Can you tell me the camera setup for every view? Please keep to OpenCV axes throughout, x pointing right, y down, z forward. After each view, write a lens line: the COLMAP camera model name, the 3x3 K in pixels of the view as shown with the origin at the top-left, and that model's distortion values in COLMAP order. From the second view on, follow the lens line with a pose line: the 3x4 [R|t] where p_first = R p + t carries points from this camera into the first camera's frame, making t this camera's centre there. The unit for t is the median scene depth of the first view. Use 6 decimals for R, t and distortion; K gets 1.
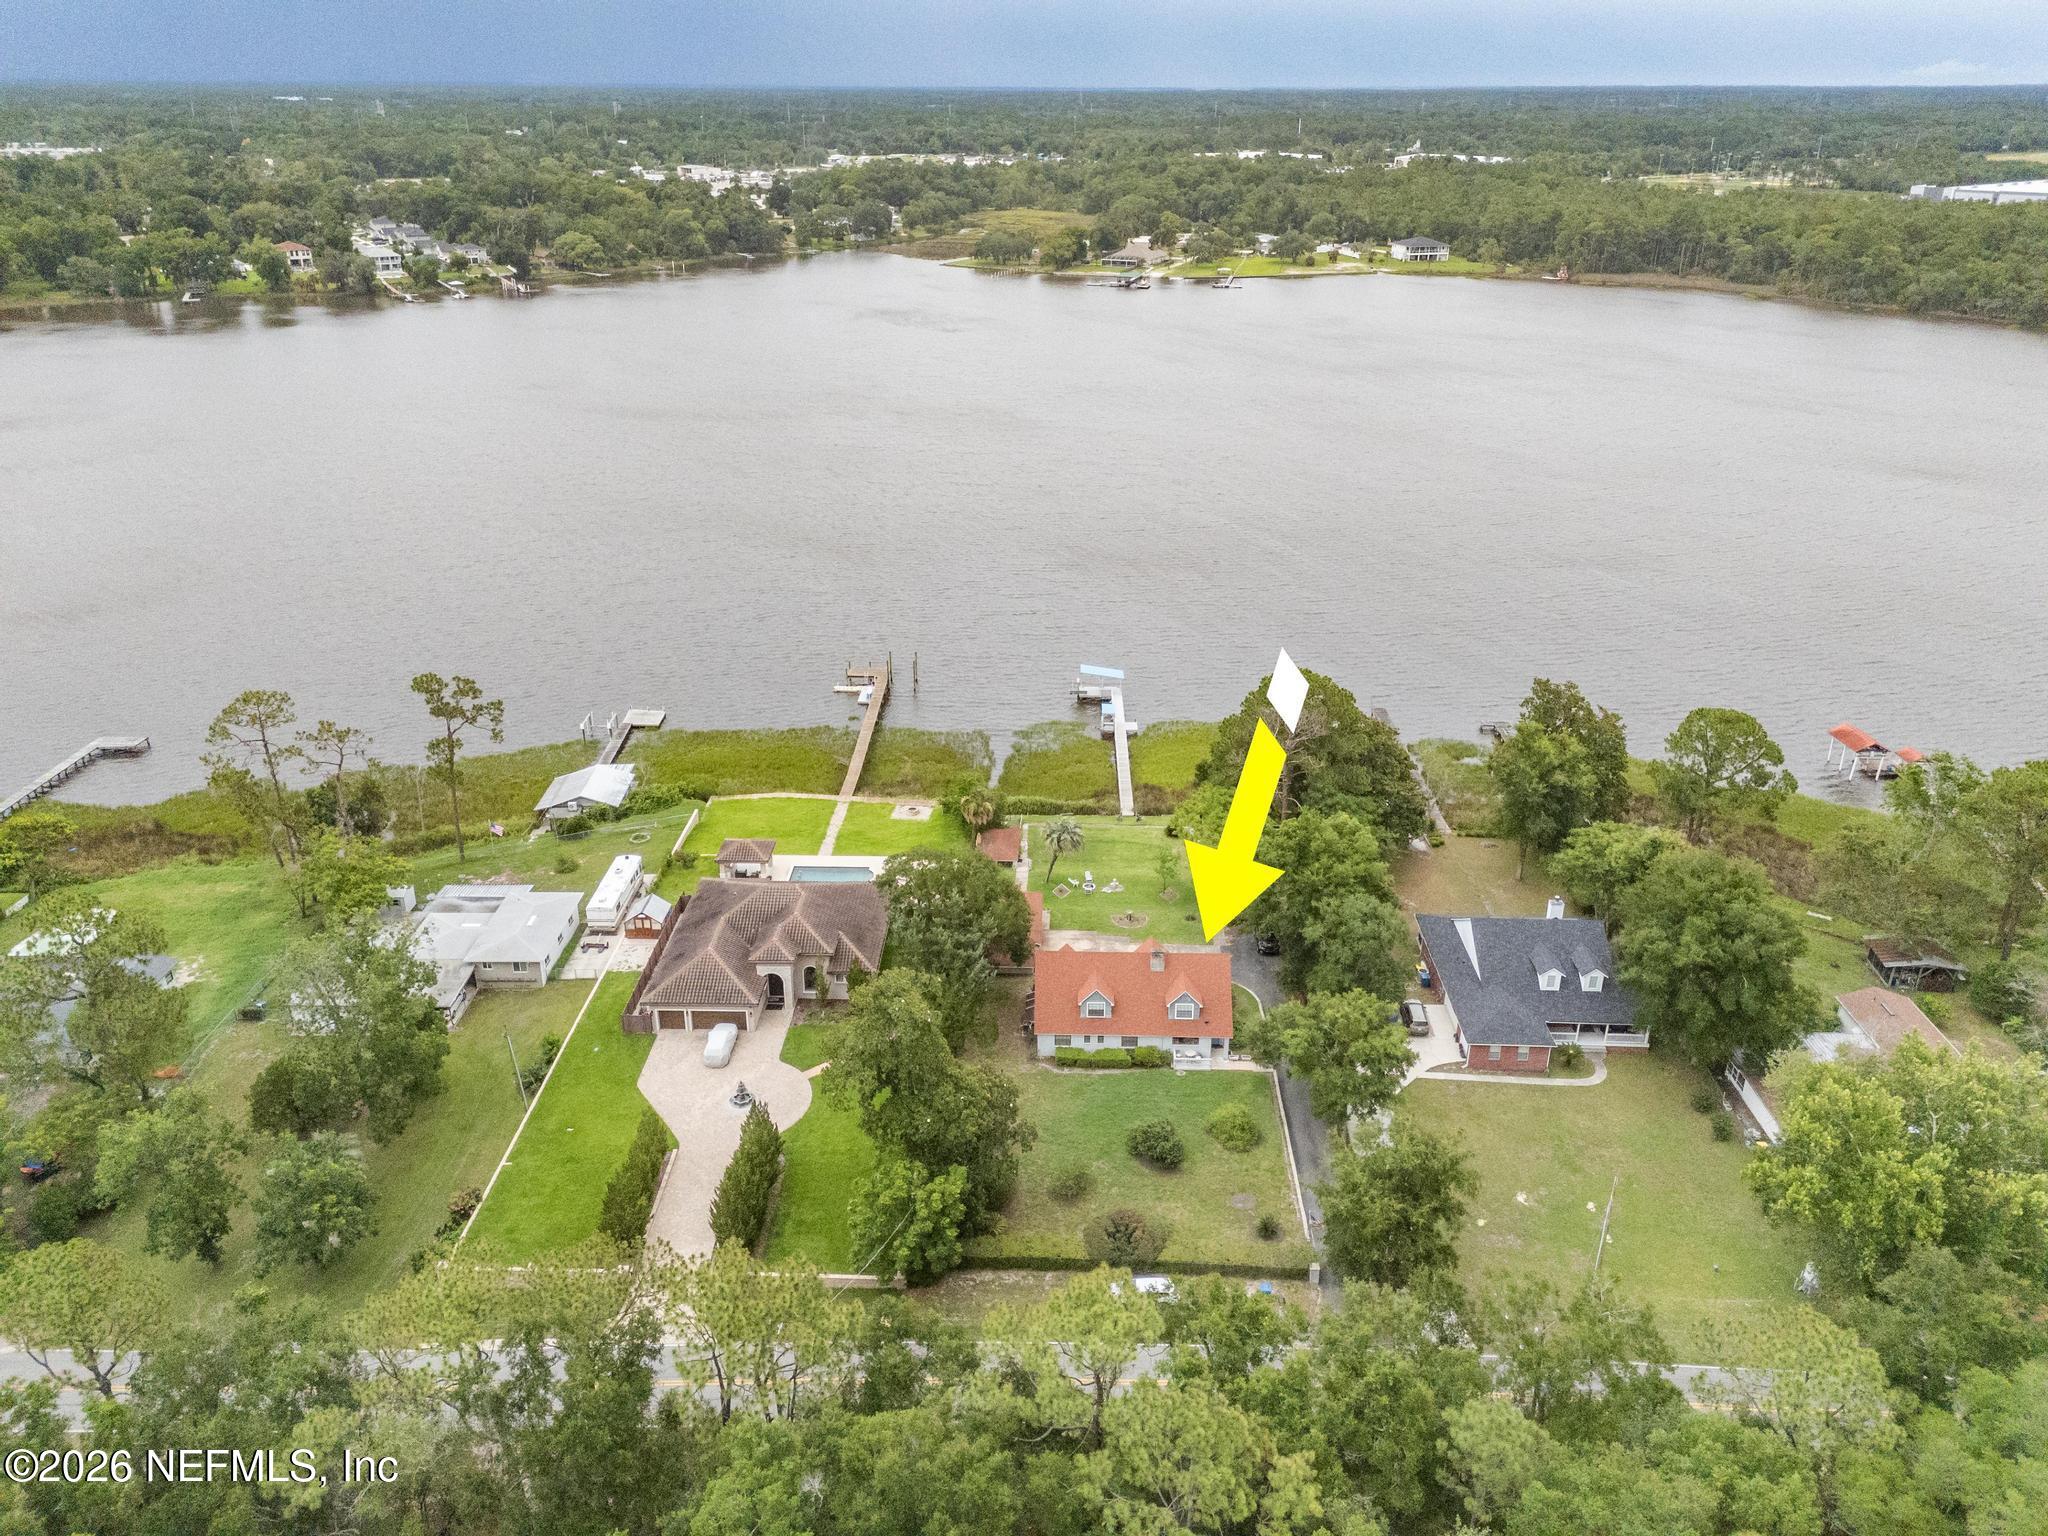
lens RADIAL K [[1506.0, 0, 1027.5], [0, 1506.0, 766.3], [0, 0, 1]] dist [0.088668, -0.083442]
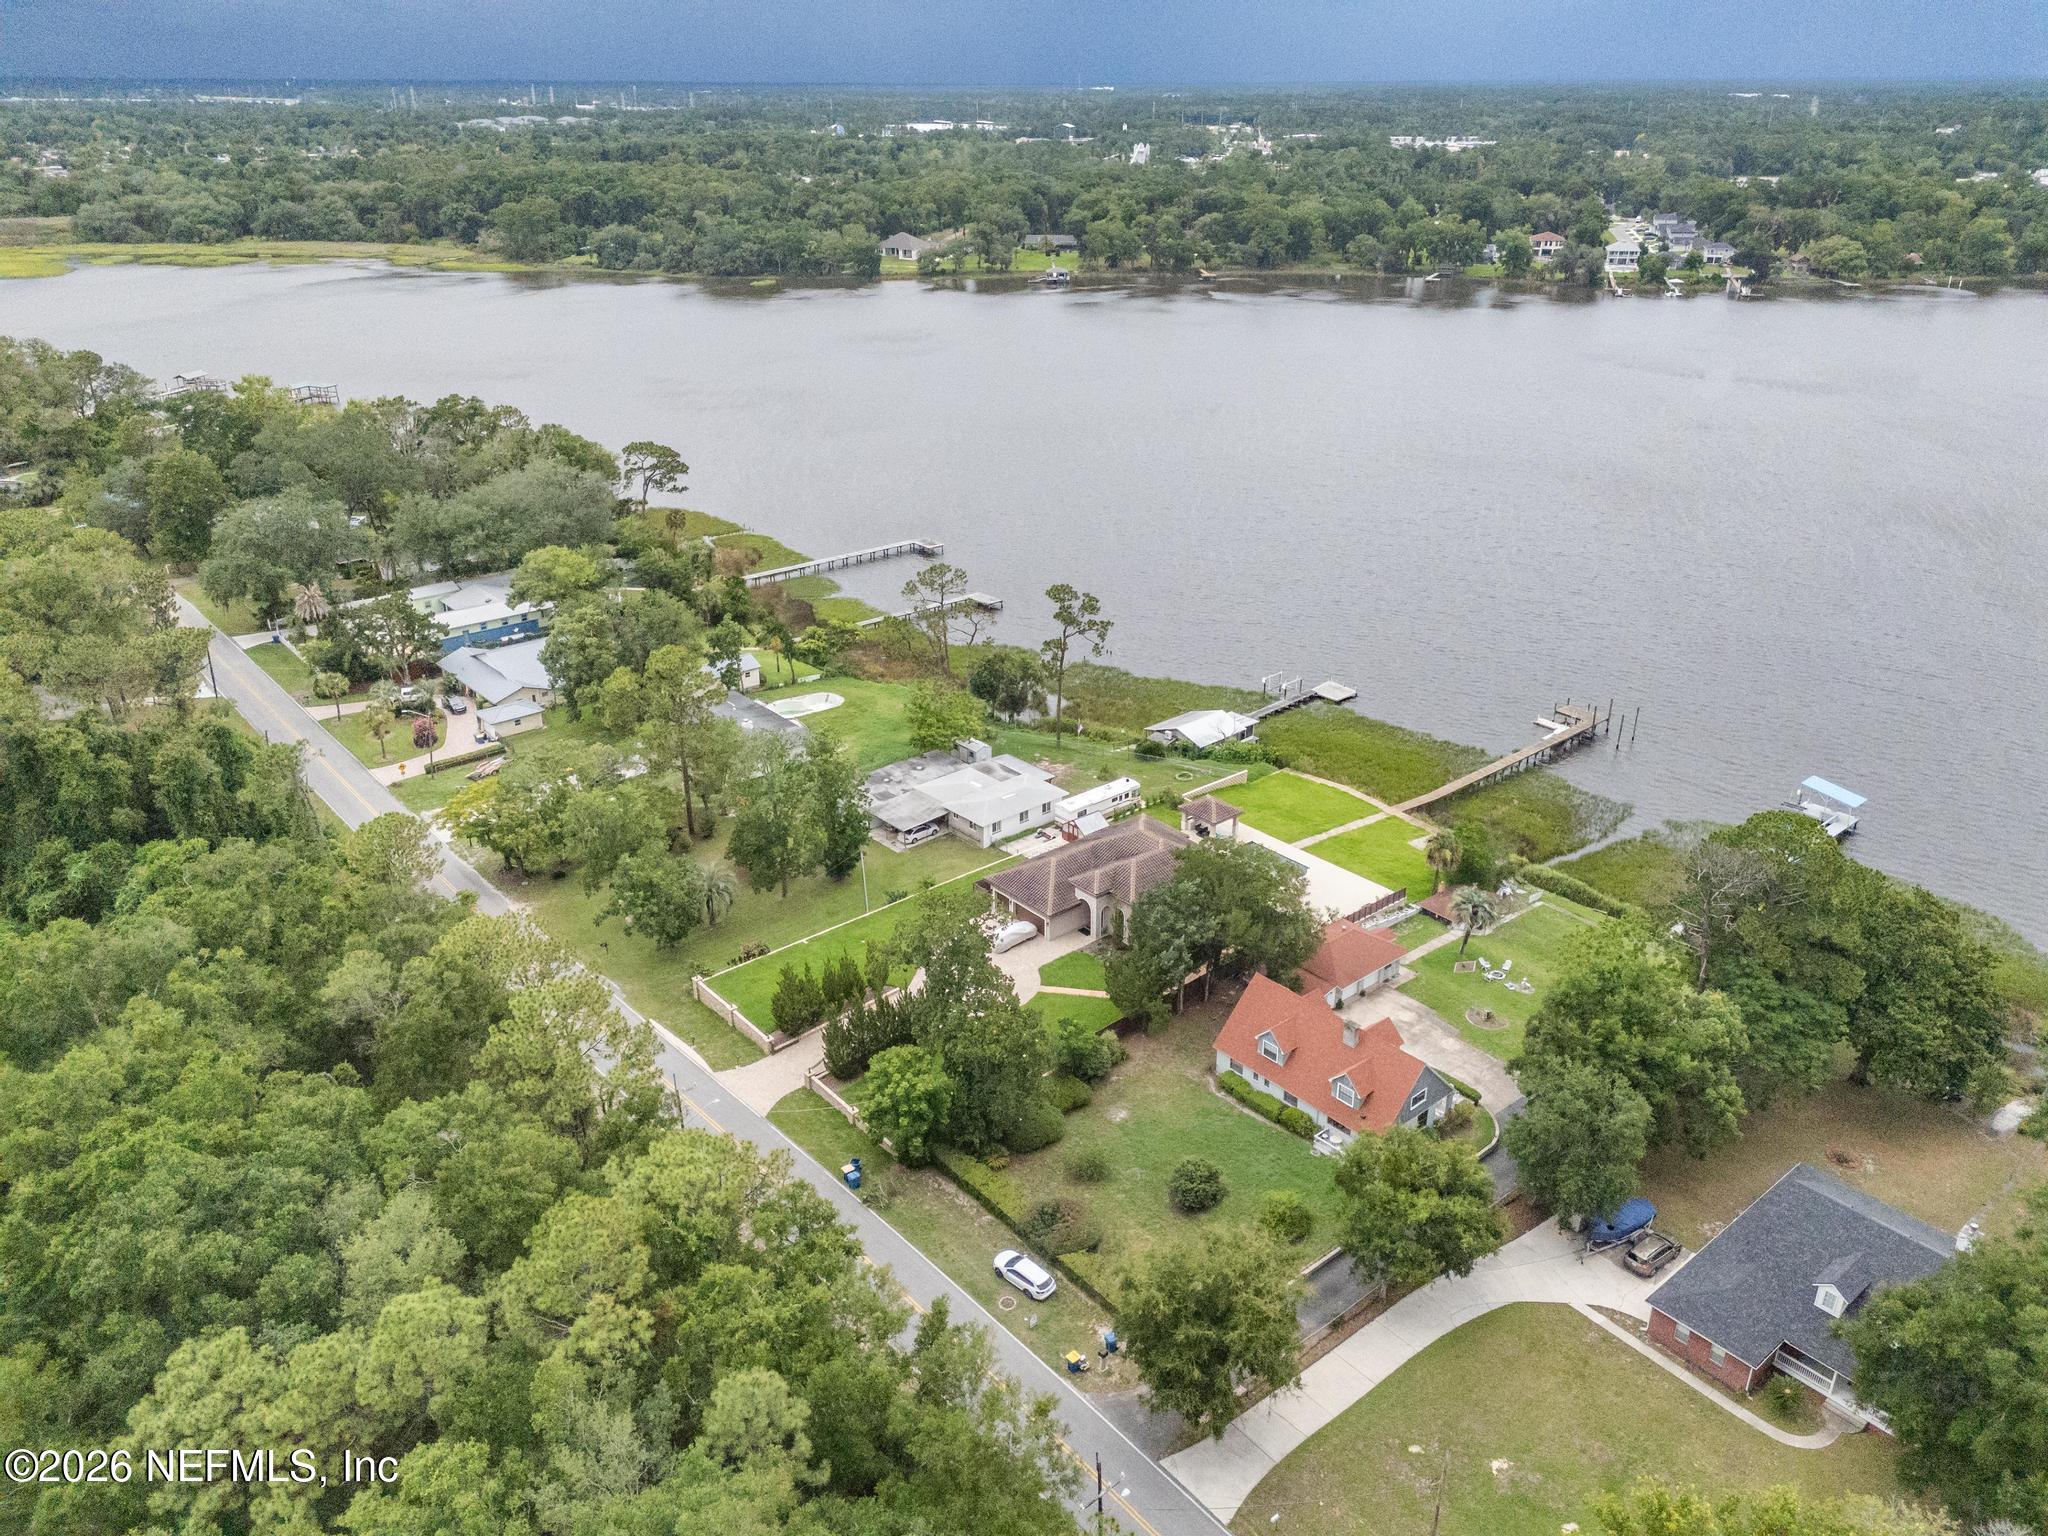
lens RADIAL K [[1505.3, 0, 1022.0], [0, 1505.3, 767.6], [0, 0, 1]] dist [0.087828, -0.086476]
pose [[0.668780, 0.304244, -0.678357, 0.371224], [-0.302150, 0.944909, 0.125909, -0.055800], [0.679293, 0.120760, 0.723863, 0.126917]]
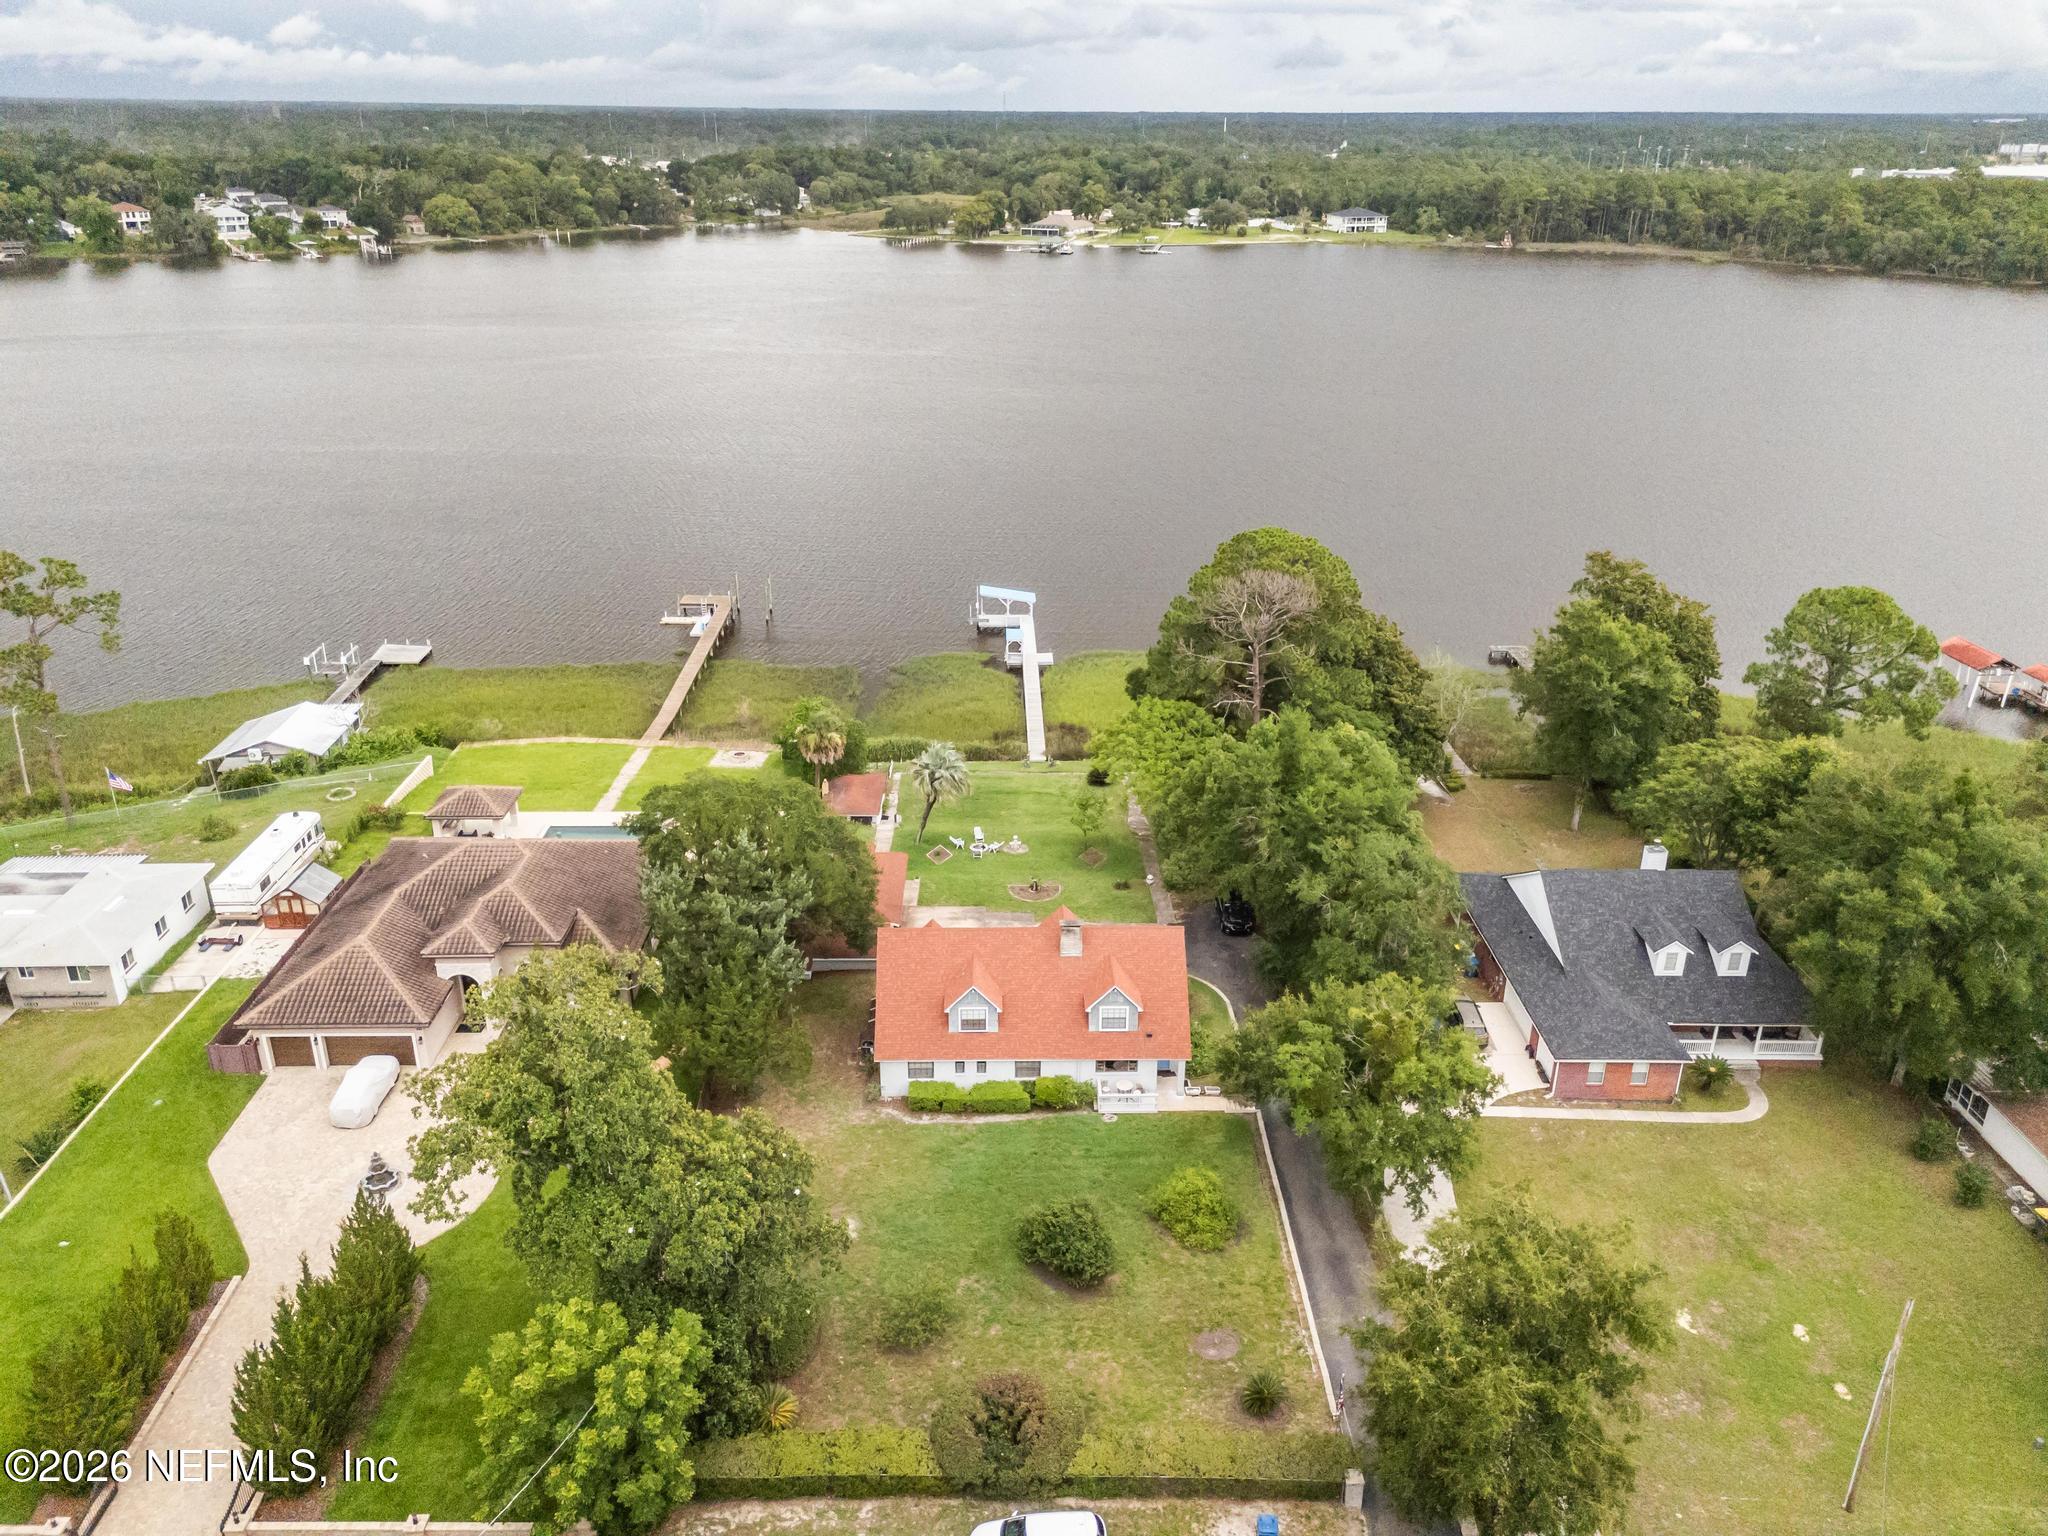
lens RADIAL K [[1511.9, 0, 1025.8], [0, 1511.9, 765.7], [0, 0, 1]] dist [0.092135, -0.100562]
pose [[0.999019, -0.013513, 0.042165, 0.029378], [0.014176, 0.999780, -0.015462, 0.046182], [-0.041947, 0.016044, 0.998991, 0.257682]]
